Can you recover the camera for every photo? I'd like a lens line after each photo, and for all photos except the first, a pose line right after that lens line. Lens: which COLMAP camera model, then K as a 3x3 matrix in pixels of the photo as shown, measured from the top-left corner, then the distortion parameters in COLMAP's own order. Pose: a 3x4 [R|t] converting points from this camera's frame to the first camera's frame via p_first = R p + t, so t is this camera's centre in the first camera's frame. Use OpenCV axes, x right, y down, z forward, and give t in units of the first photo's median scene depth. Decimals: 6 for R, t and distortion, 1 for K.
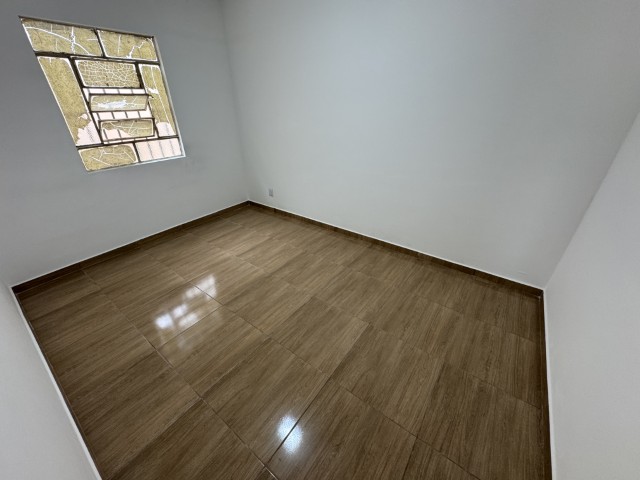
lens RADIAL K [[256.0, 0, 320.5], [0, 256.0, 240.4], [0, 0, 1]] dist [-0.004293, -0.000242]
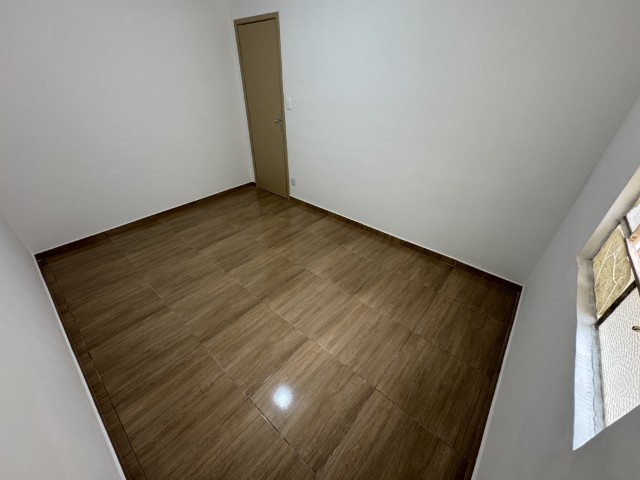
lens RADIAL K [[256.0, 0, 320.5], [0, 256.0, 240.4], [0, 0, 1]] dist [-0.004293, -0.000242]
pose [[-0.997266, -0.043570, 0.059676, -0.456578], [0.033356, 0.455196, 0.889766, -0.755198], [-0.065932, 0.889324, -0.452499, 1.262960]]
